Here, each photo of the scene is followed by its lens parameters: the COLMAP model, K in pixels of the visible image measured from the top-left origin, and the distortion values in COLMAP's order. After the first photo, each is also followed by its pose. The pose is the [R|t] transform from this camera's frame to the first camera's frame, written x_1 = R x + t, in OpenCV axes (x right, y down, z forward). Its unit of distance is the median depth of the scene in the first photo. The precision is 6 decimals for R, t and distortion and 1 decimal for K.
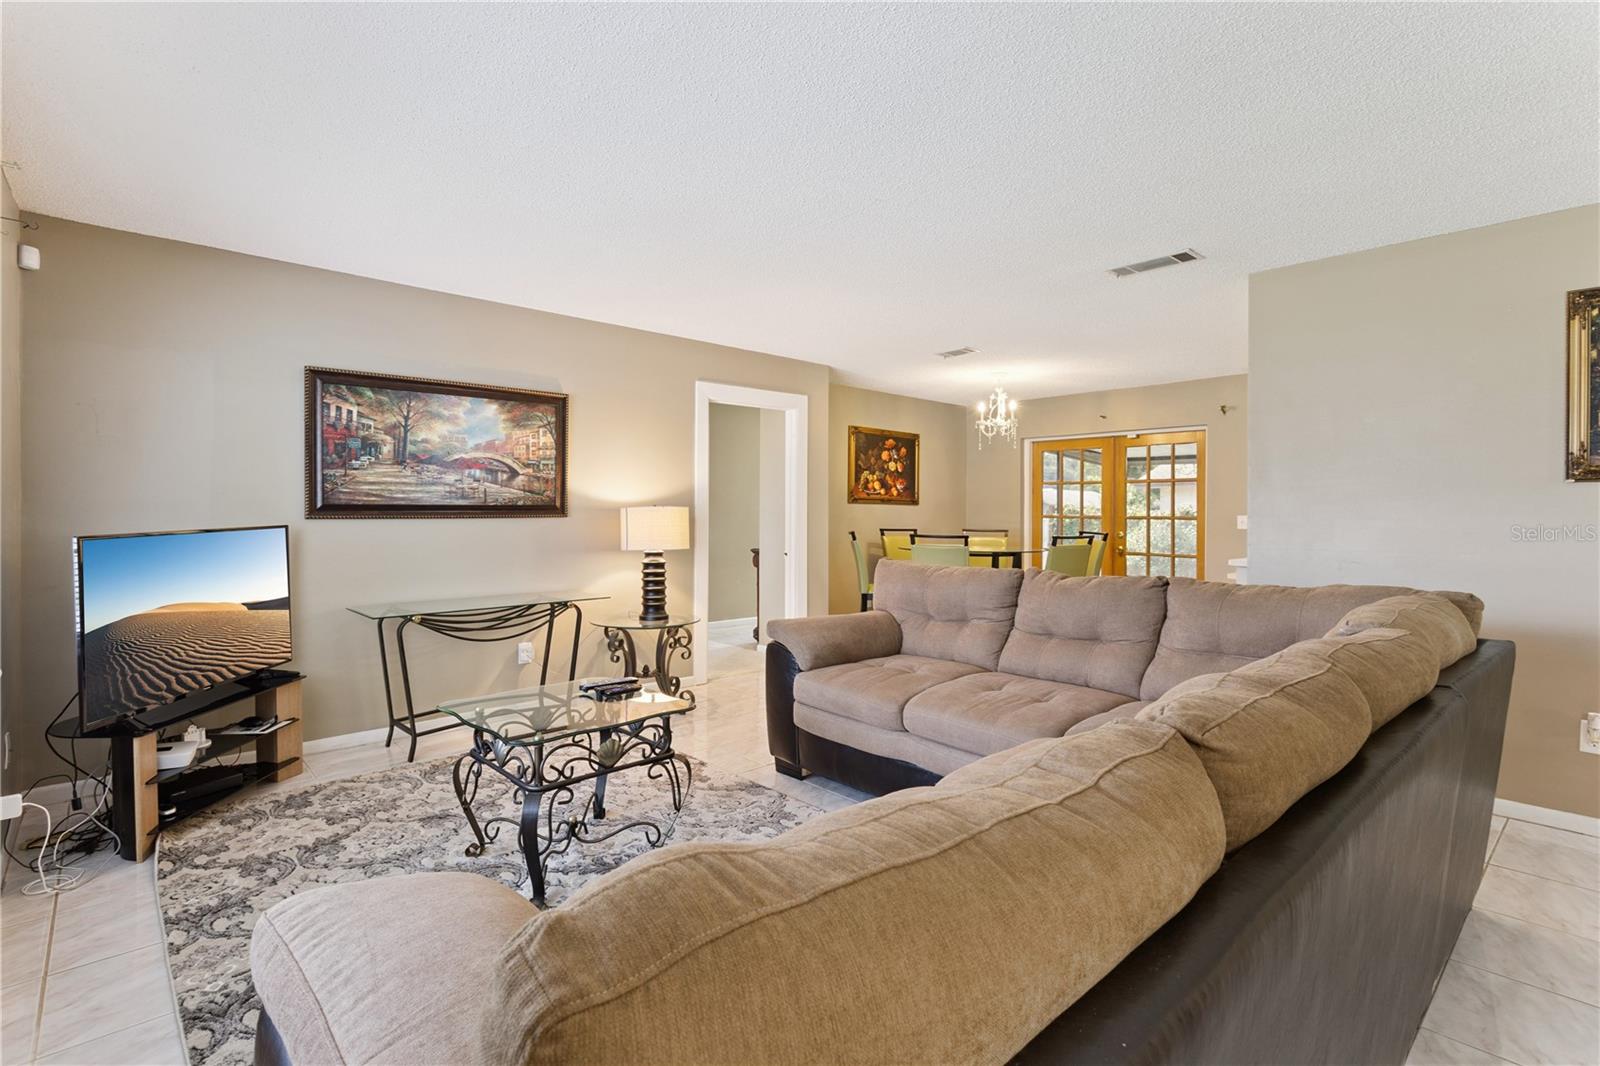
lens RADIAL K [[761.4, 0, 798.4], [0, 761.4, 528.3], [0, 0, 1]] dist [0.002631, 0.000256]
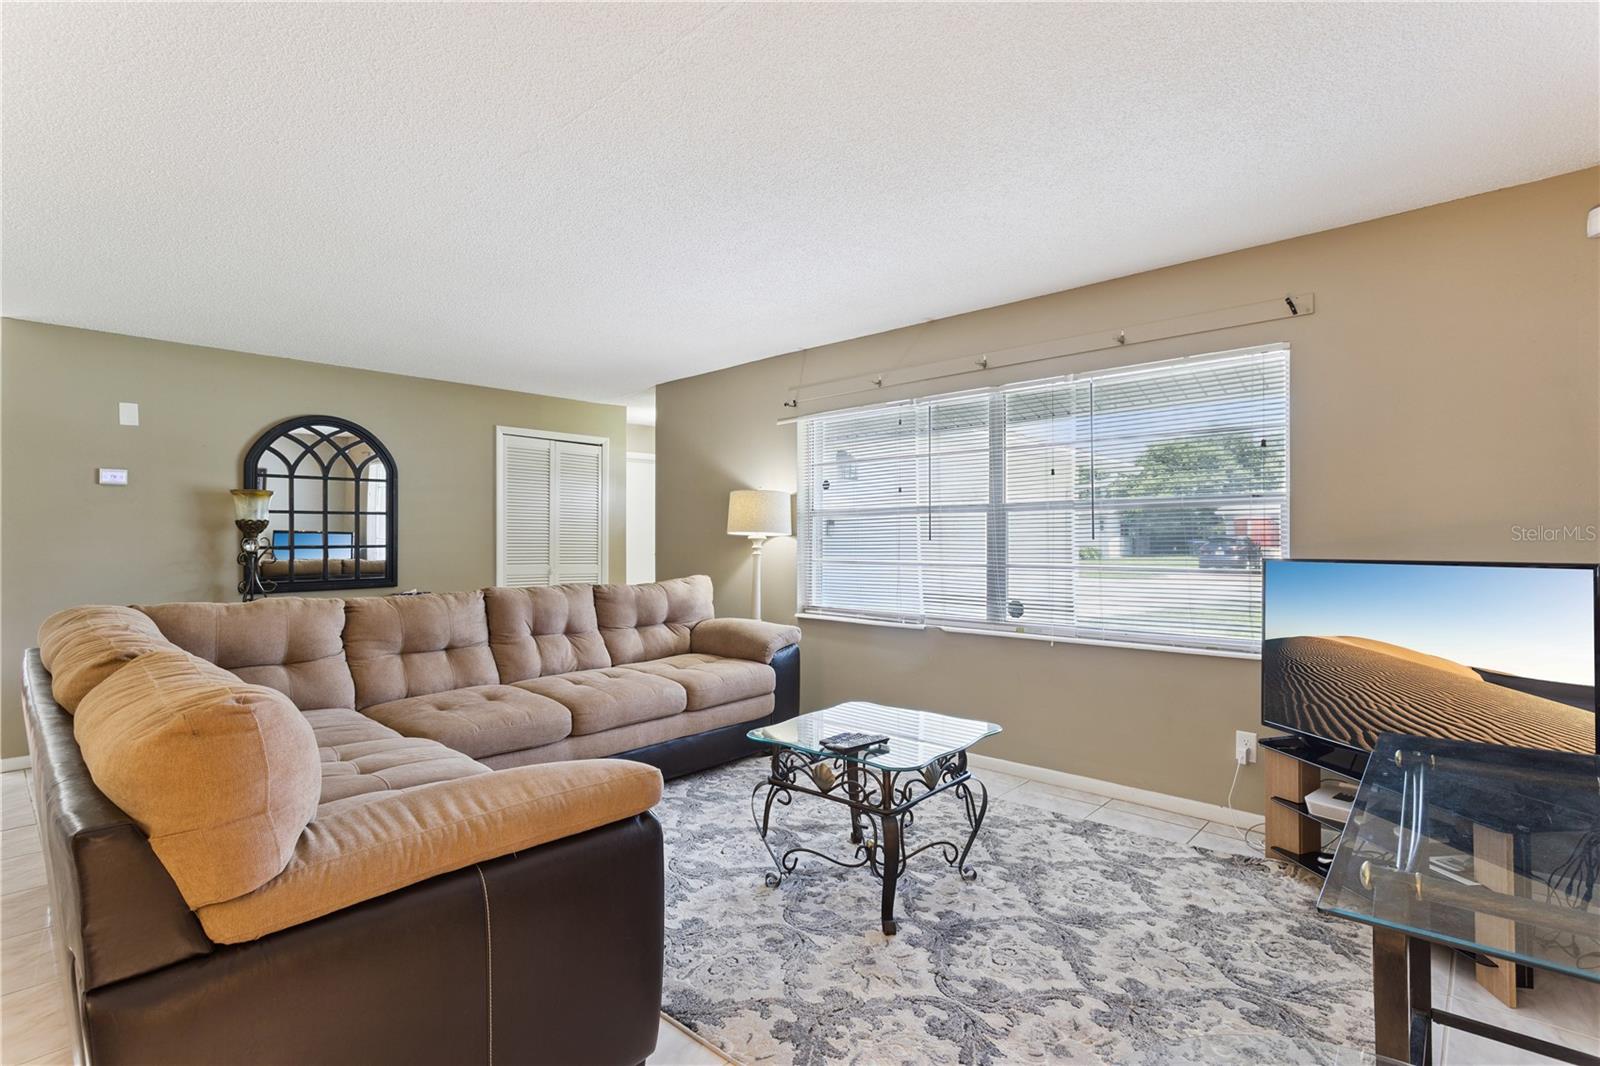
lens RADIAL K [[761.4, 0, 798.4], [0, 761.4, 528.3], [0, 0, 1]] dist [0.002631, 0.000256]
pose [[-0.996619, 0.002862, -0.082117, -0.075487], [0.002020, 0.999944, 0.010341, -0.028059], [0.082142, 0.010140, -0.996569, 1.241907]]
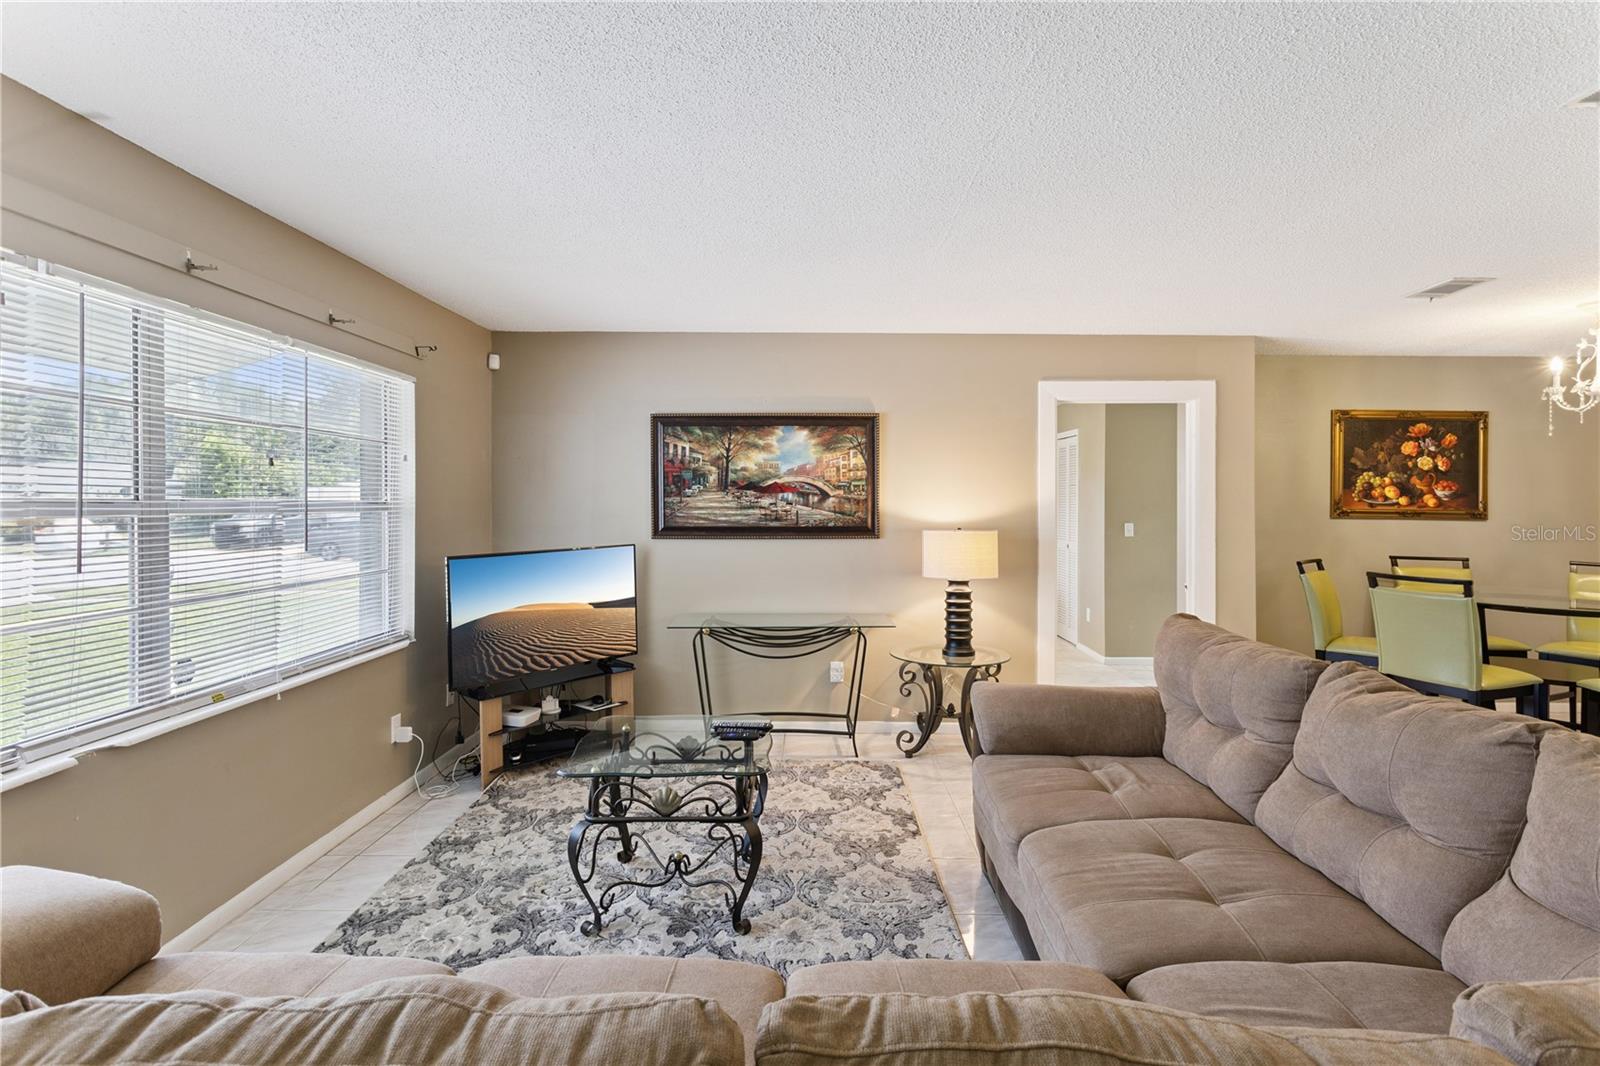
lens RADIAL K [[772.0, 0, 804.9], [0, 772.0, 516.9], [0, 0, 1]] dist [-0.002584, 0.000350]
pose [[0.734008, 0.009344, -0.679077, 0.320313], [-0.015365, 0.999878, -0.002849, -0.041043], [0.678967, 0.012526, 0.734062, 0.223692]]
